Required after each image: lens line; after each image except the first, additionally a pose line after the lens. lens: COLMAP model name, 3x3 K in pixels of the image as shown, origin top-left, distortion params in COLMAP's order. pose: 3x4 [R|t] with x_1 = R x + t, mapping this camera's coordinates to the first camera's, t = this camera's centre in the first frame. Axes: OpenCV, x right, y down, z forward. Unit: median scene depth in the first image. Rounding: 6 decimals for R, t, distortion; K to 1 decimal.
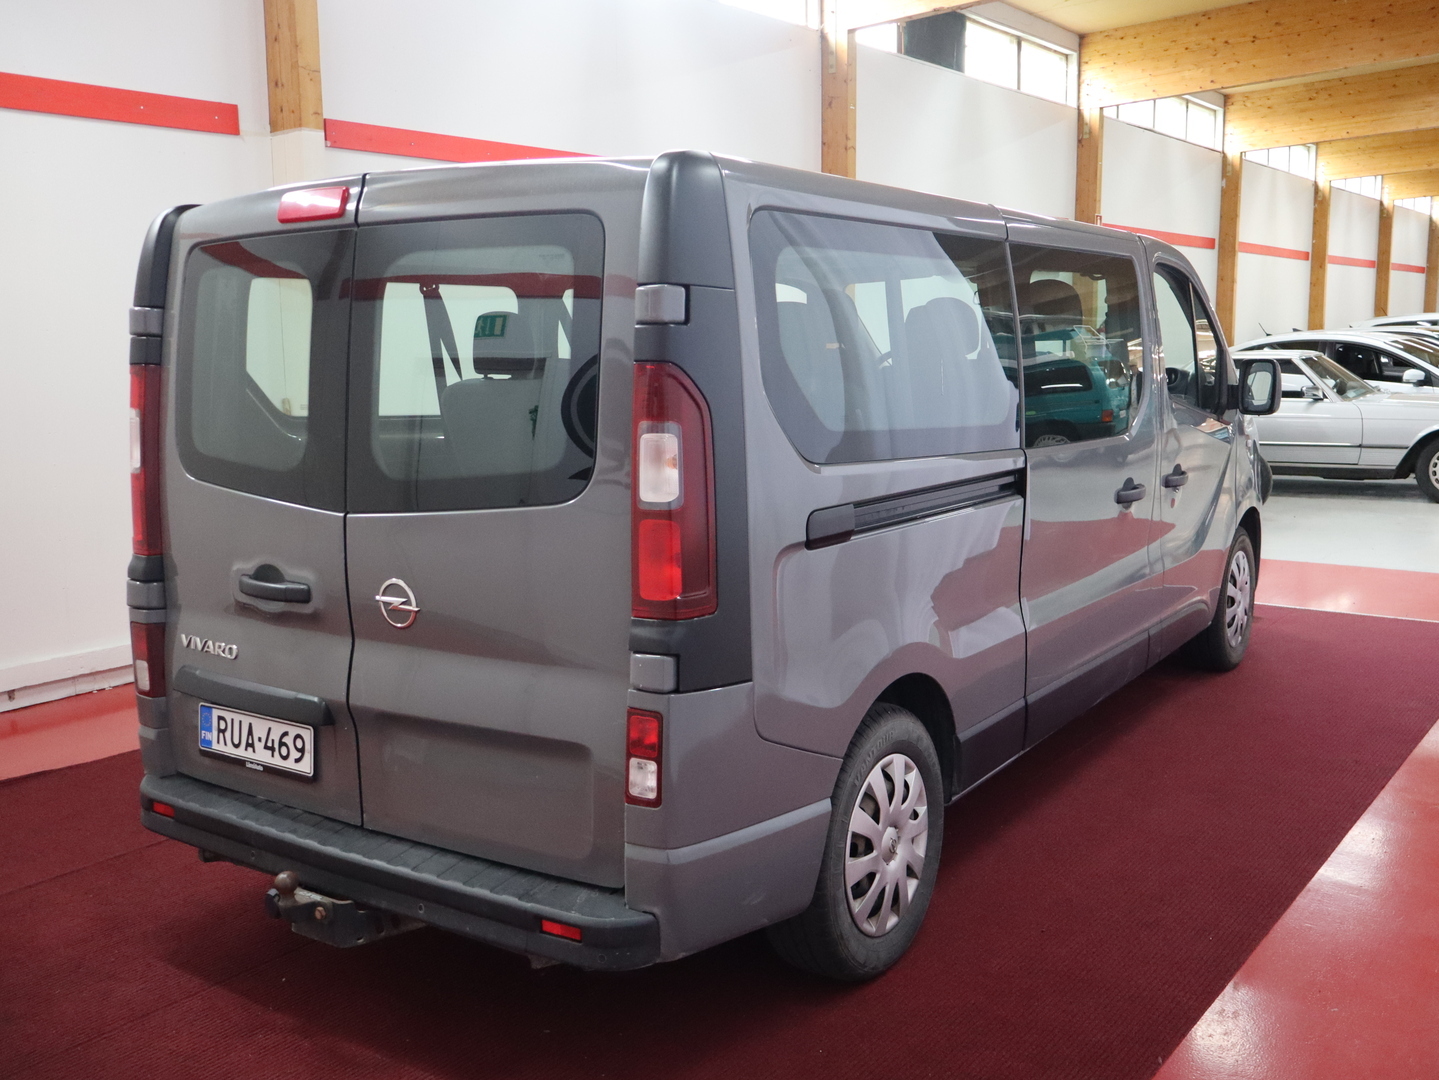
lens RADIAL K [[1343.9, 0, 719.5], [0, 1343.9, 540.0], [0, 0, 1]] dist [-0.015061, 0.003450]
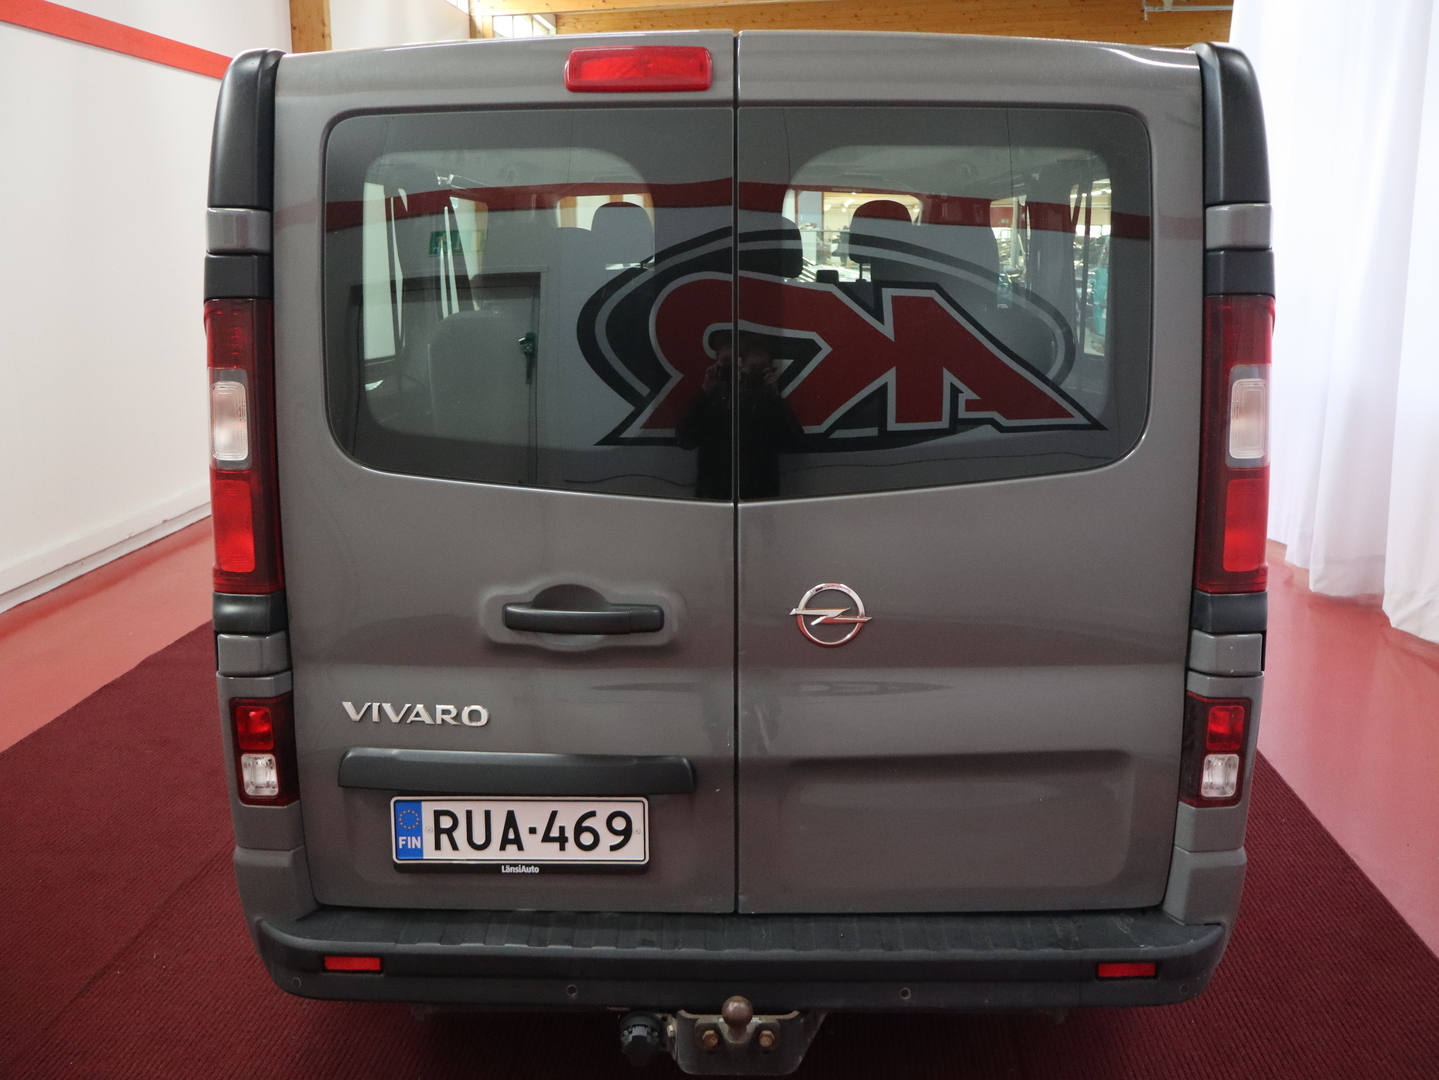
lens RADIAL K [[1327.2, 0, 700.0], [0, 1327.2, 532.9], [0, 0, 1]] dist [-0.001057, 0.005760]
pose [[0.839851, -0.102390, 0.533072, -0.633941], [0.069771, 0.994265, 0.081049, -0.059313], [-0.538314, -0.030876, 0.842179, 0.370061]]
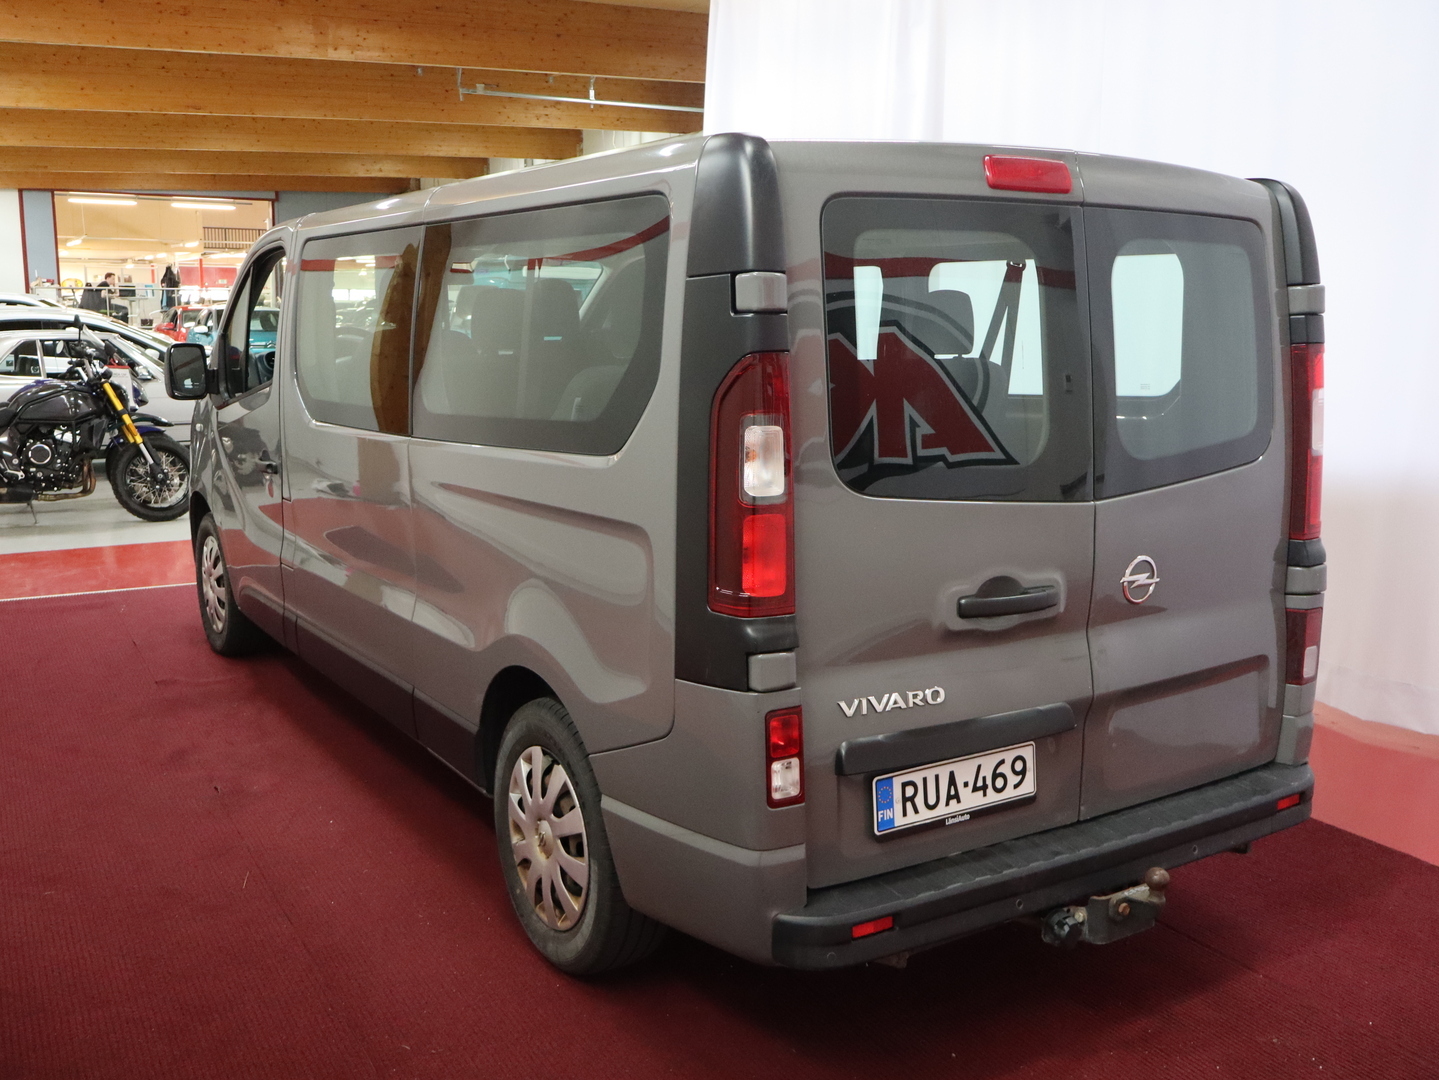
lens RADIAL K [[1327.2, 0, 700.0], [0, 1327.2, 532.9], [0, 0, 1]] dist [-0.001057, 0.005760]
pose [[0.413515, -0.134954, 0.900440, -1.174751], [0.121980, 0.988250, 0.092097, -0.112241], [-0.902289, 0.071753, 0.425118, 0.788744]]
